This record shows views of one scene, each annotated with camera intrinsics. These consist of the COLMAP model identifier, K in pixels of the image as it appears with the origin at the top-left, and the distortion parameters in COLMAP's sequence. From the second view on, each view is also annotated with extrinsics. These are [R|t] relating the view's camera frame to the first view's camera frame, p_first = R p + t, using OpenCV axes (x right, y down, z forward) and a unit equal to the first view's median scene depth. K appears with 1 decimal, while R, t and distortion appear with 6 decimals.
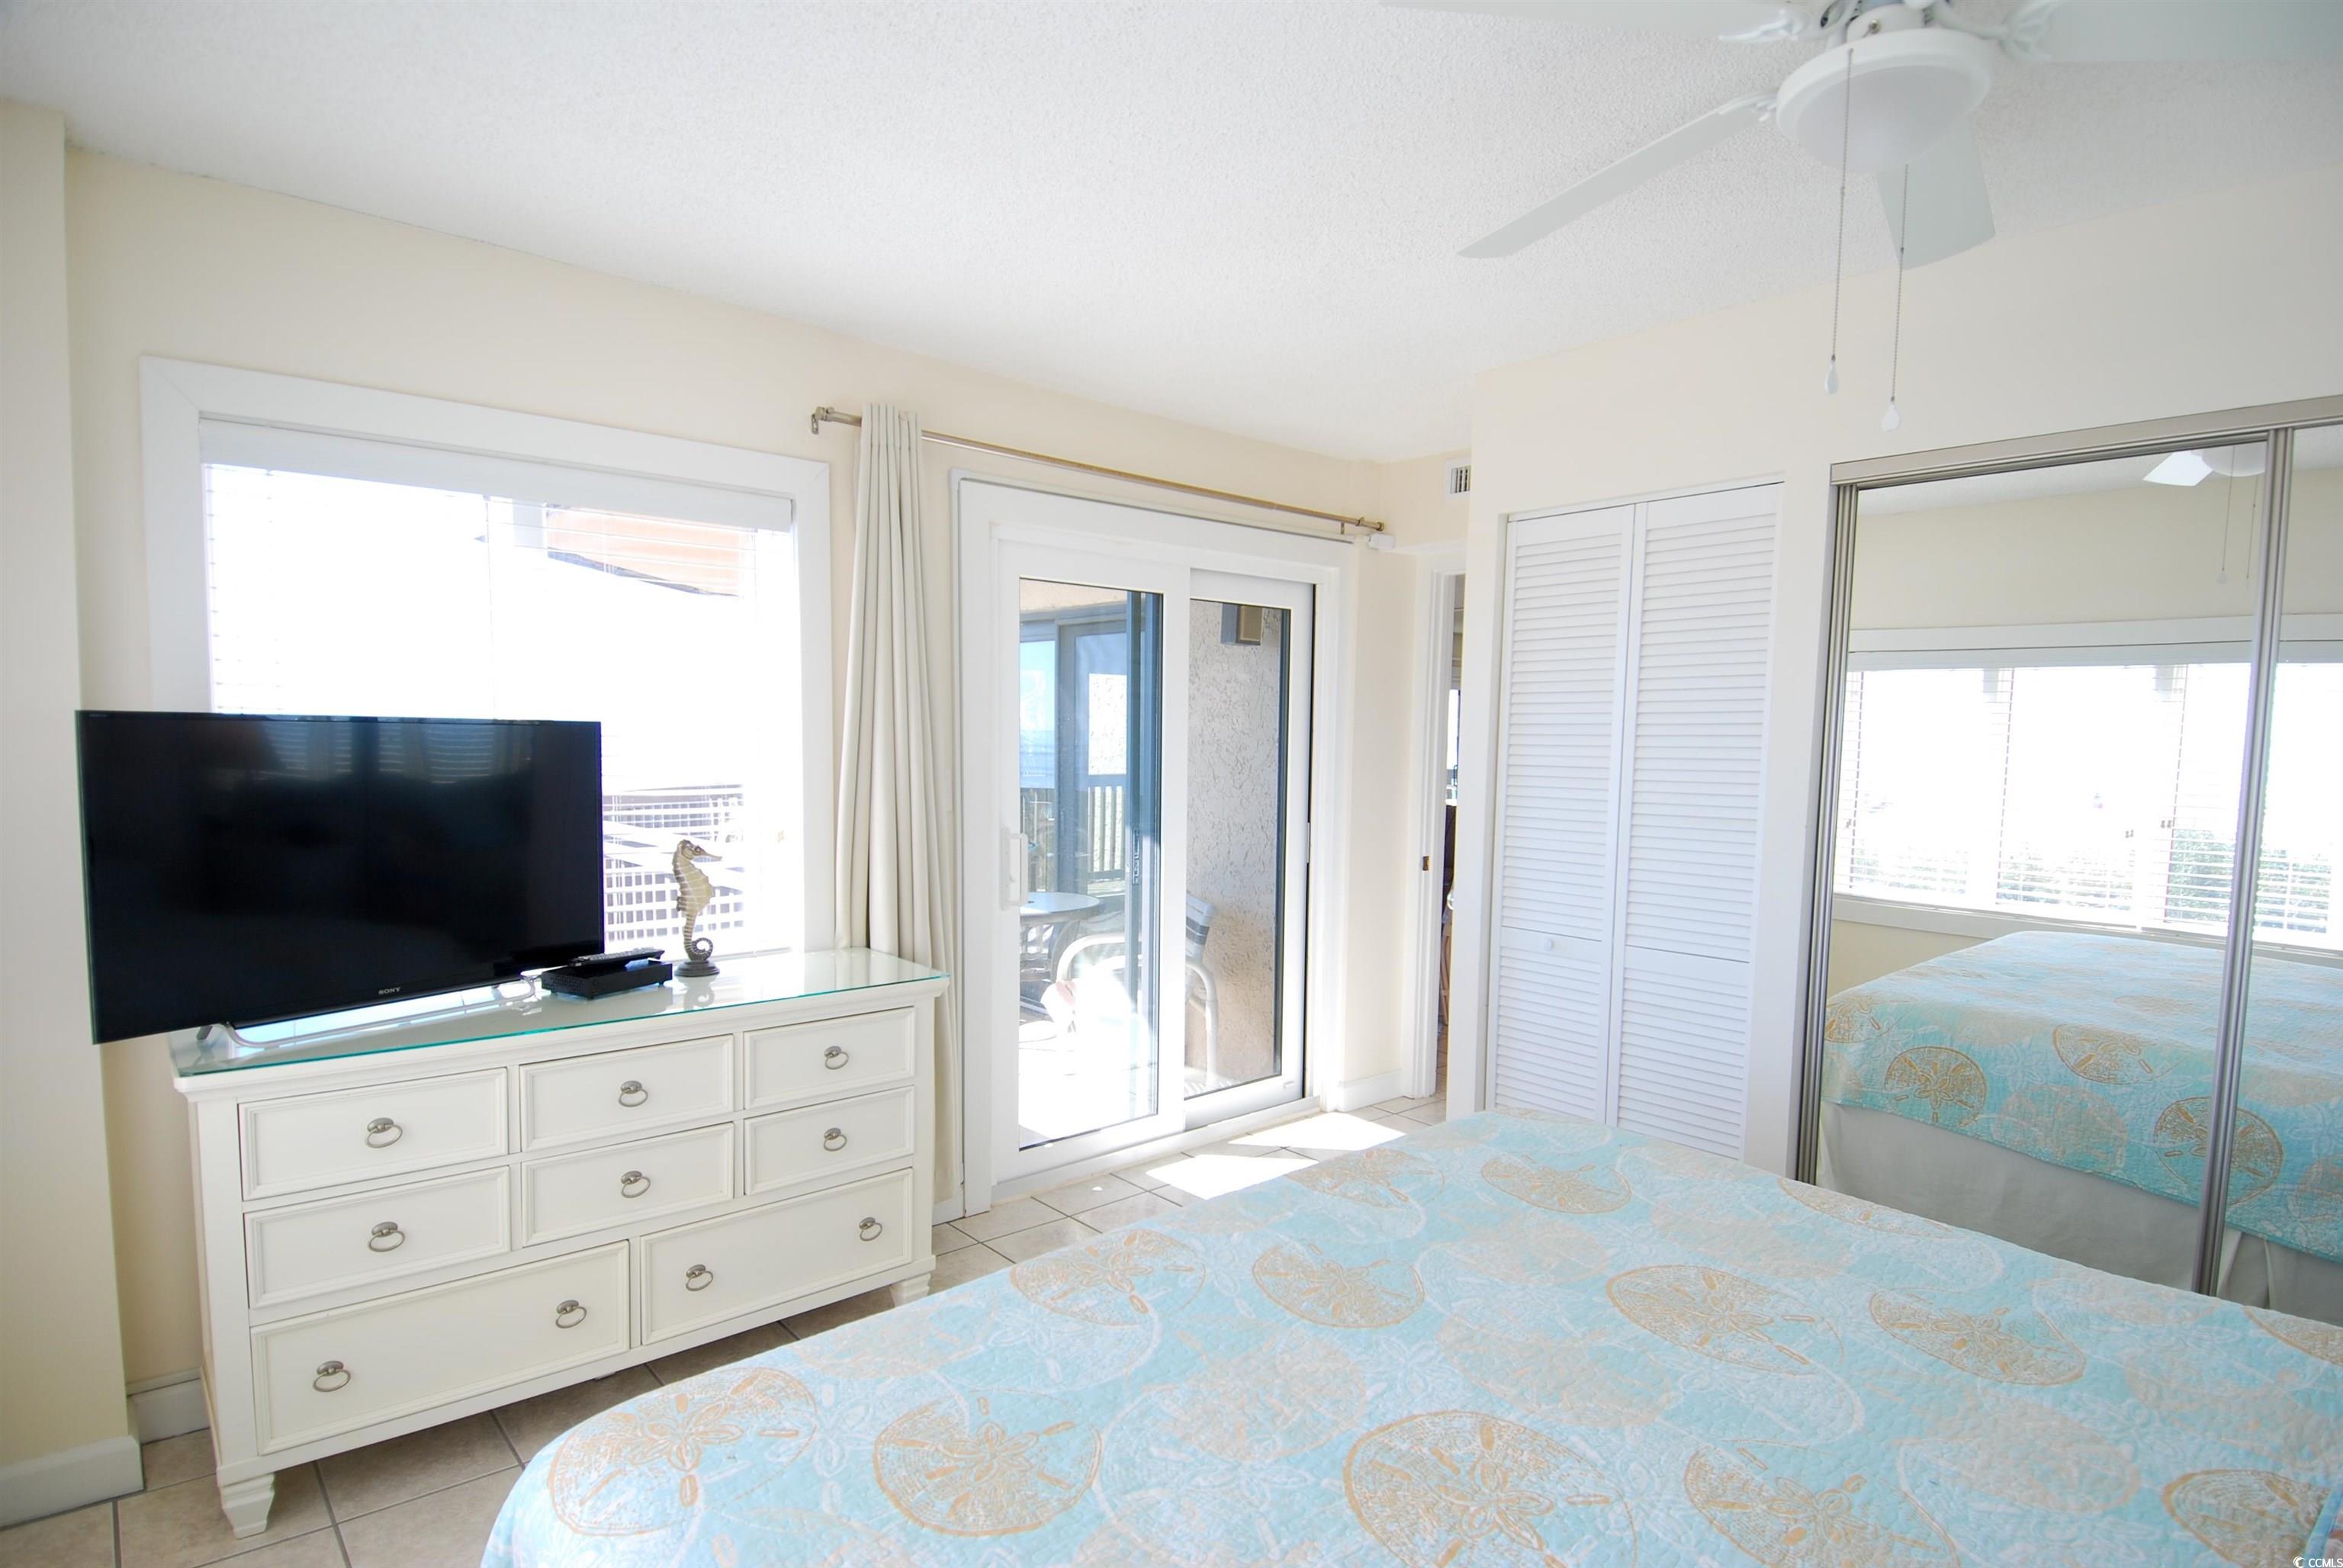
lens RADIAL K [[1220.6, 0, 1182.4], [0, 1220.6, 839.6], [0, 0, 1]] dist [0.054180, -0.060893]
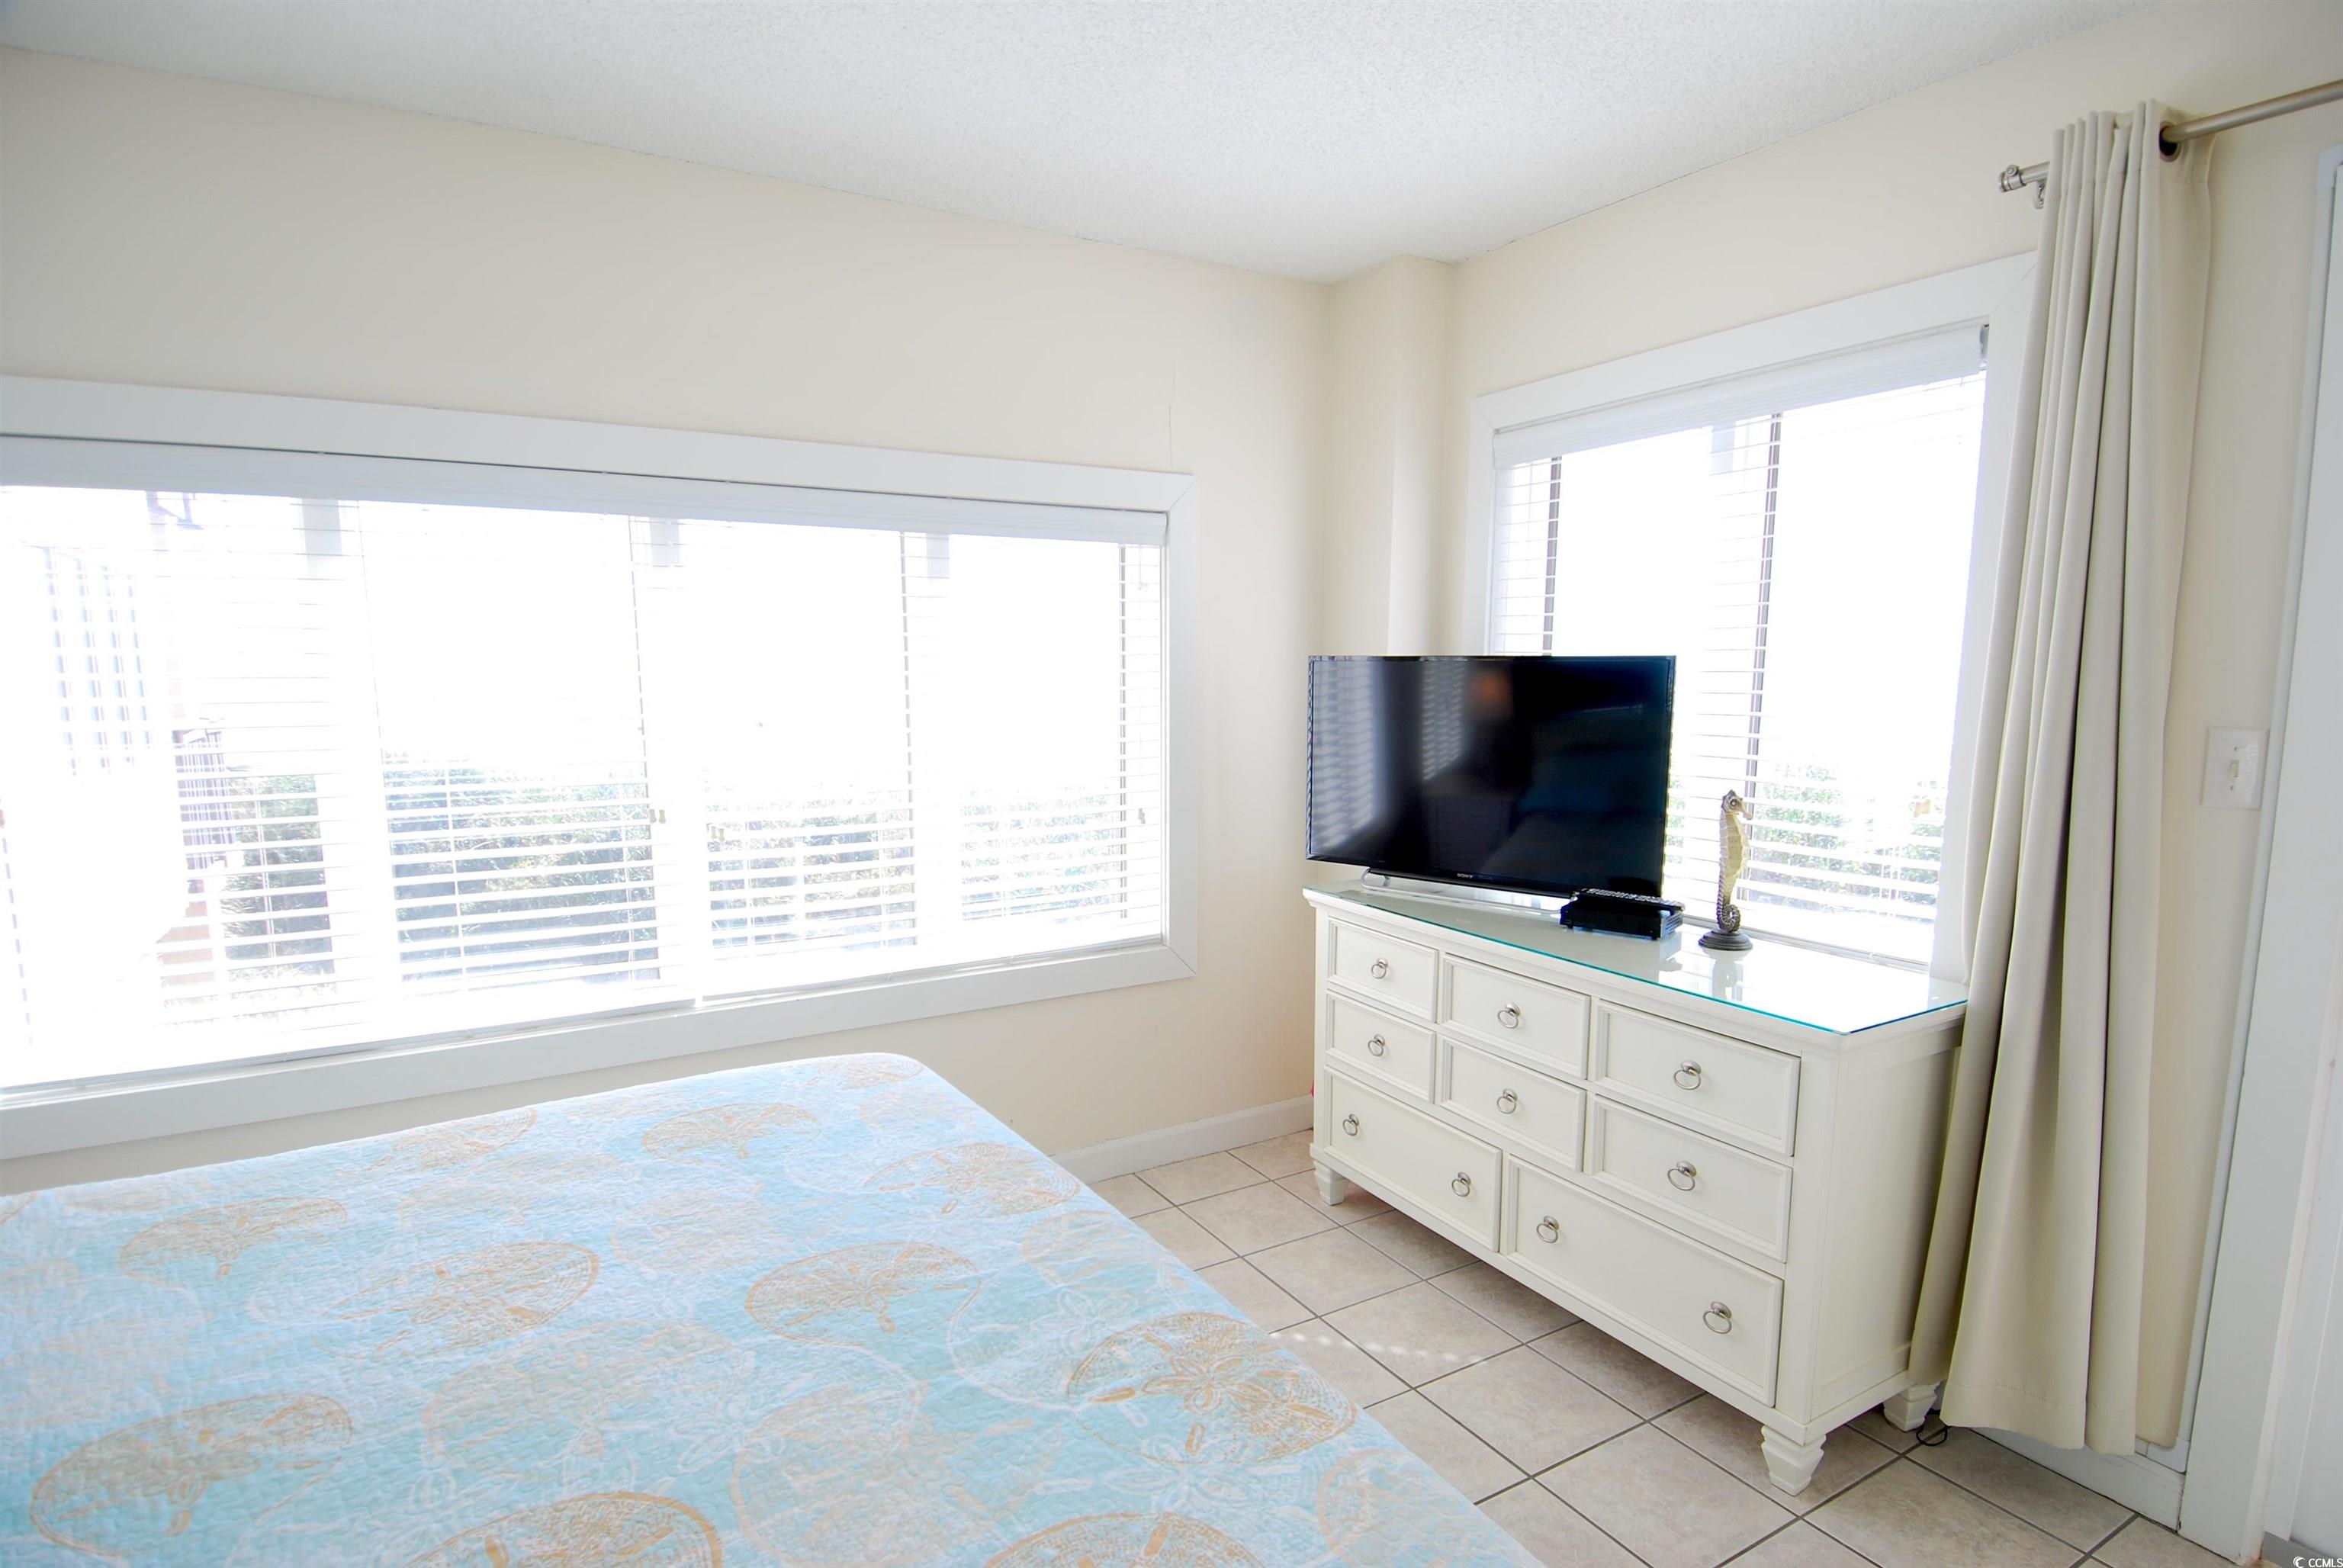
lens RADIAL K [[1220.6, 0, 1182.4], [0, 1220.6, 839.6], [0, 0, 1]] dist [0.054180, -0.060893]
pose [[-0.192567, 0.118951, -0.974048, 0.685727], [-0.084379, 0.986942, 0.137208, -0.066251], [0.977649, 0.108610, -0.180015, 1.039901]]
